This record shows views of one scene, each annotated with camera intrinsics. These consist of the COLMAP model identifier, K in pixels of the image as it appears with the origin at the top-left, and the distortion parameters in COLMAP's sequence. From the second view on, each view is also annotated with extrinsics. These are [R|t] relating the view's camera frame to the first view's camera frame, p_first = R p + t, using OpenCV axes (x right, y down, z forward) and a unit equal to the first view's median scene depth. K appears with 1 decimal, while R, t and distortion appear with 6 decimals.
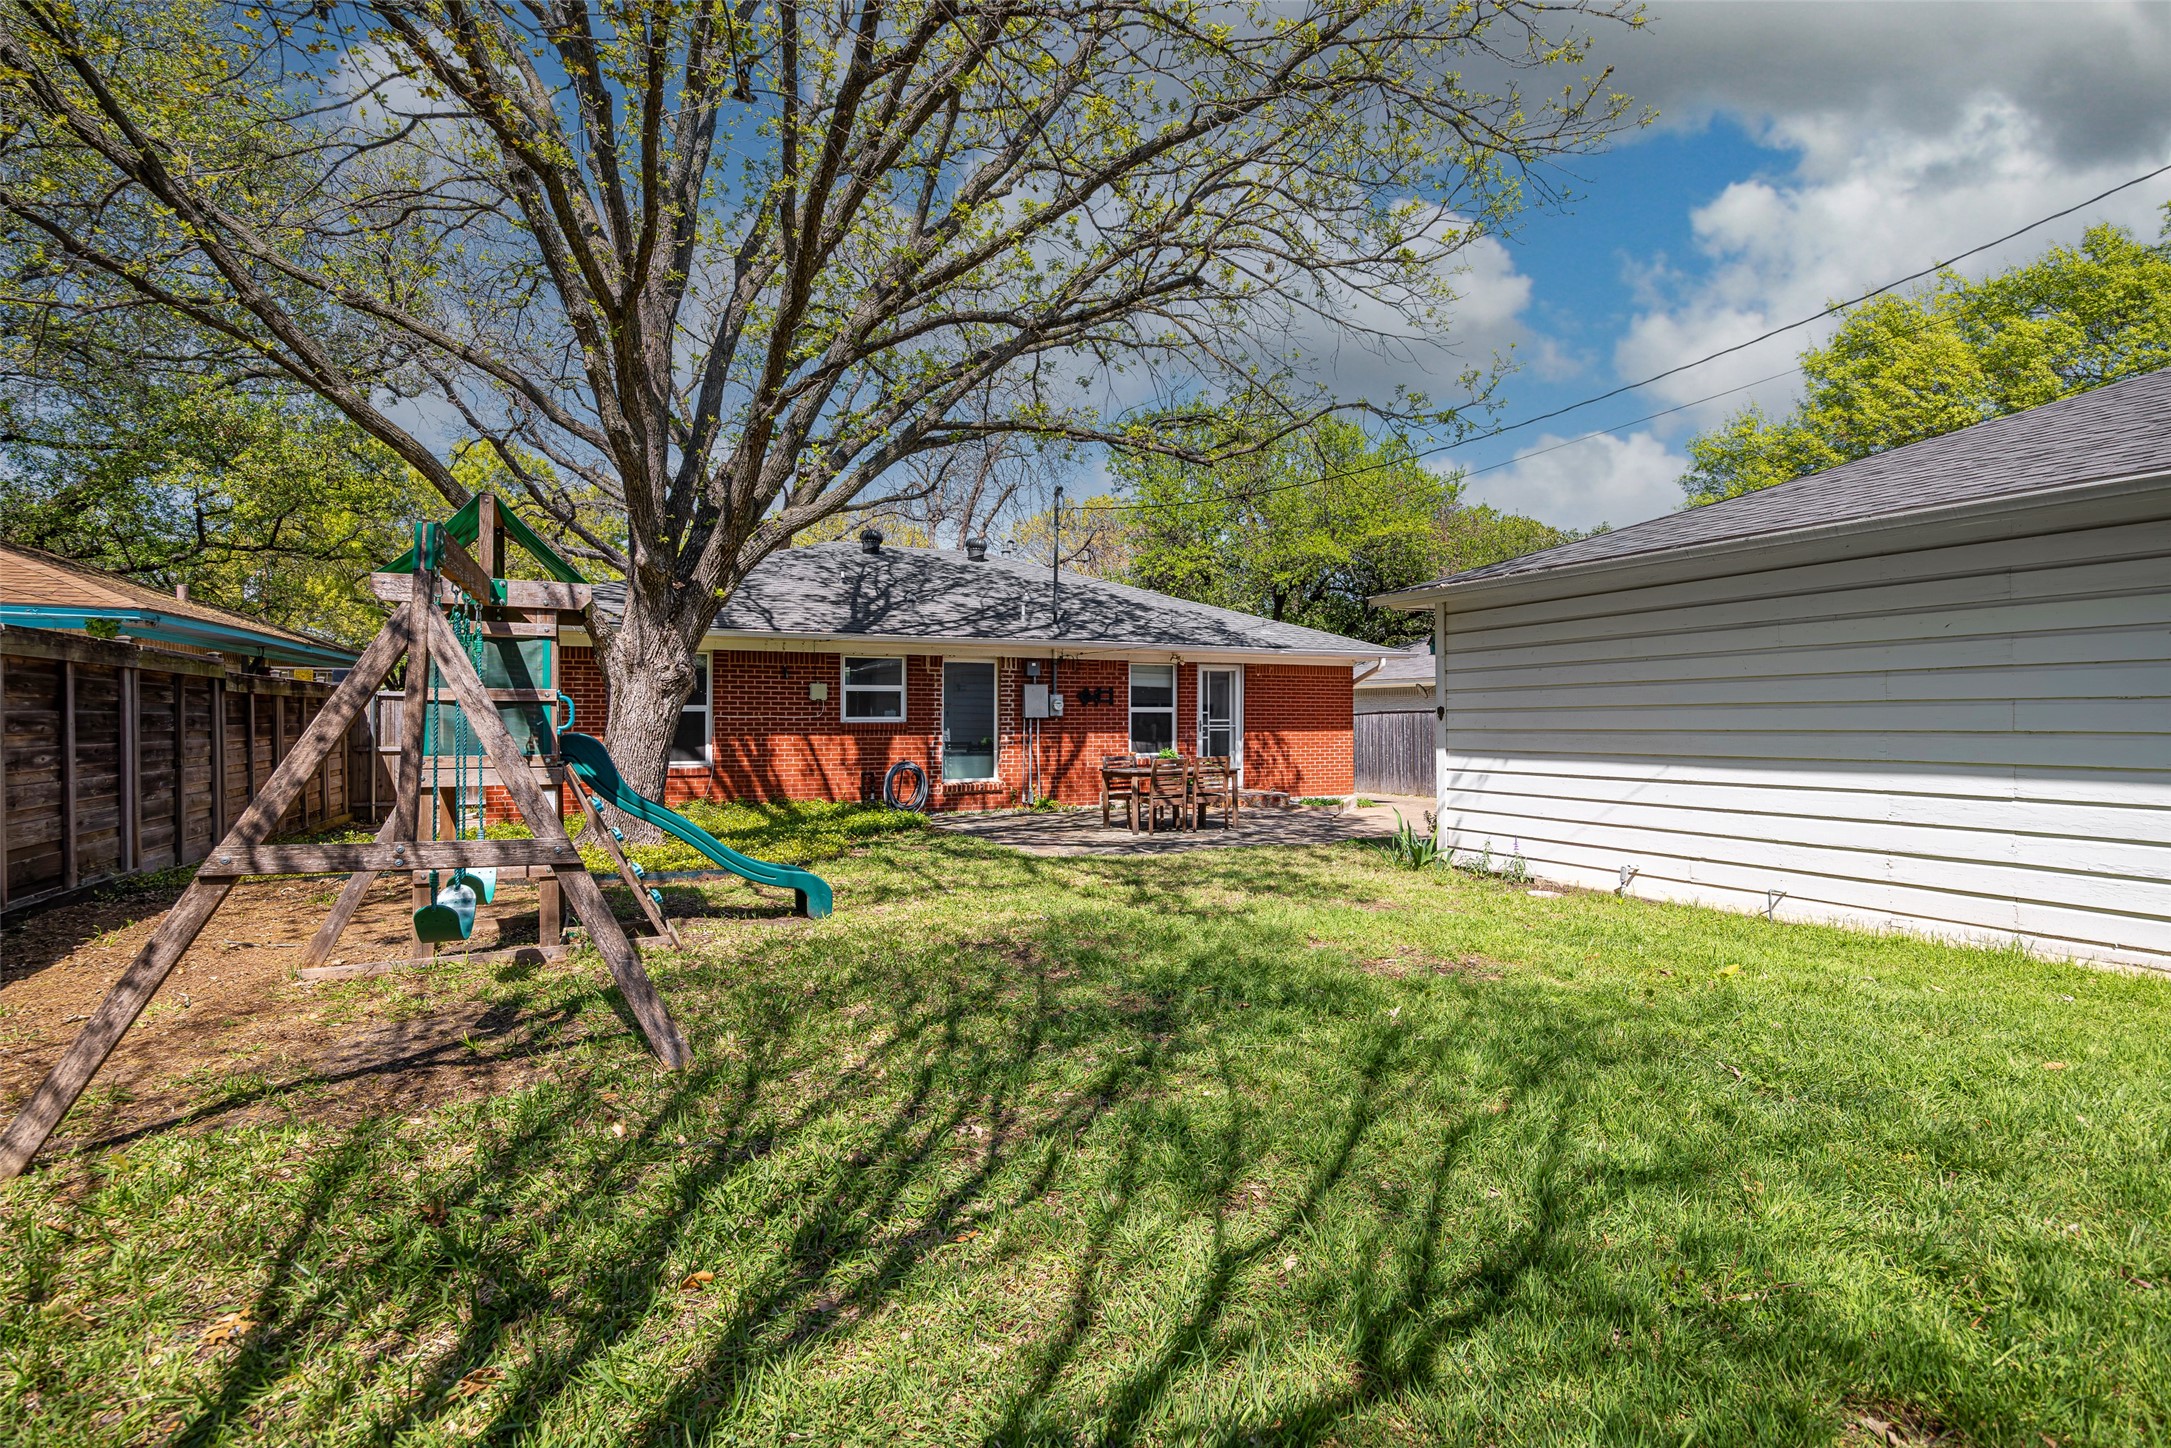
lens RADIAL K [[997.1, 0, 1097.9], [0, 997.1, 732.1], [0, 0, 1]] dist [-0.000024, 0.000001]
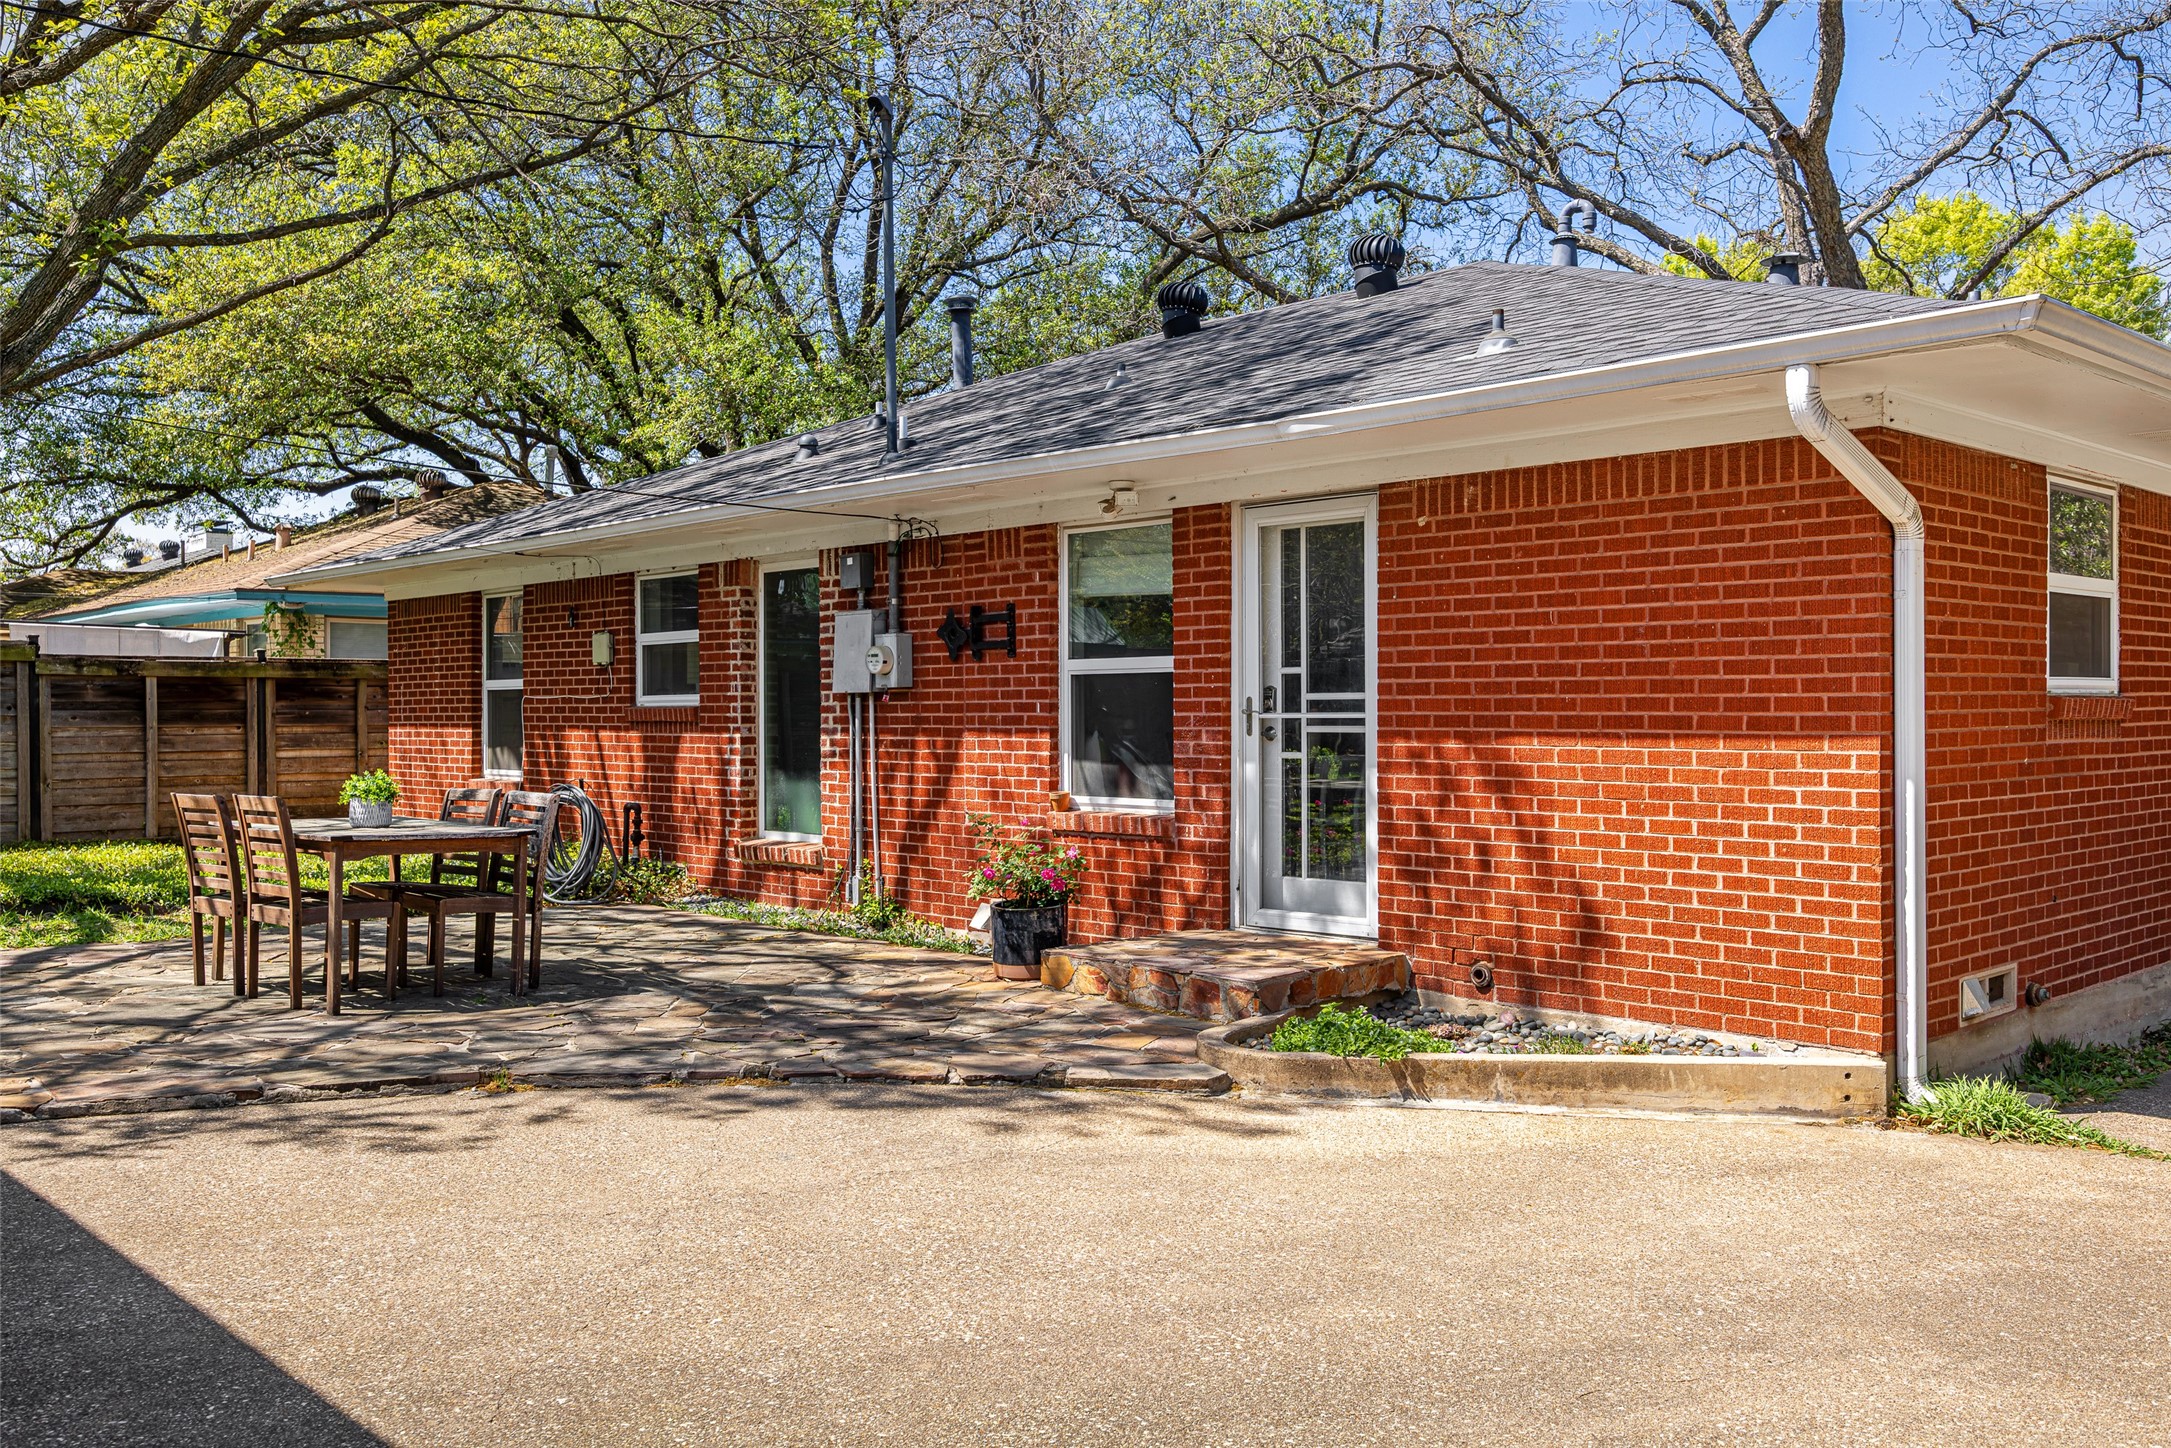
lens RADIAL K [[1815.6, 0, 1096.5], [0, 1815.6, 720.0], [0, 0, 1]] dist [0.003954, 0.002143]
pose [[0.305933, 0.012953, -0.951965, 0.636917], [0.005235, 0.999869, 0.015288, -0.013990], [0.952039, -0.009661, 0.305826, 0.837419]]
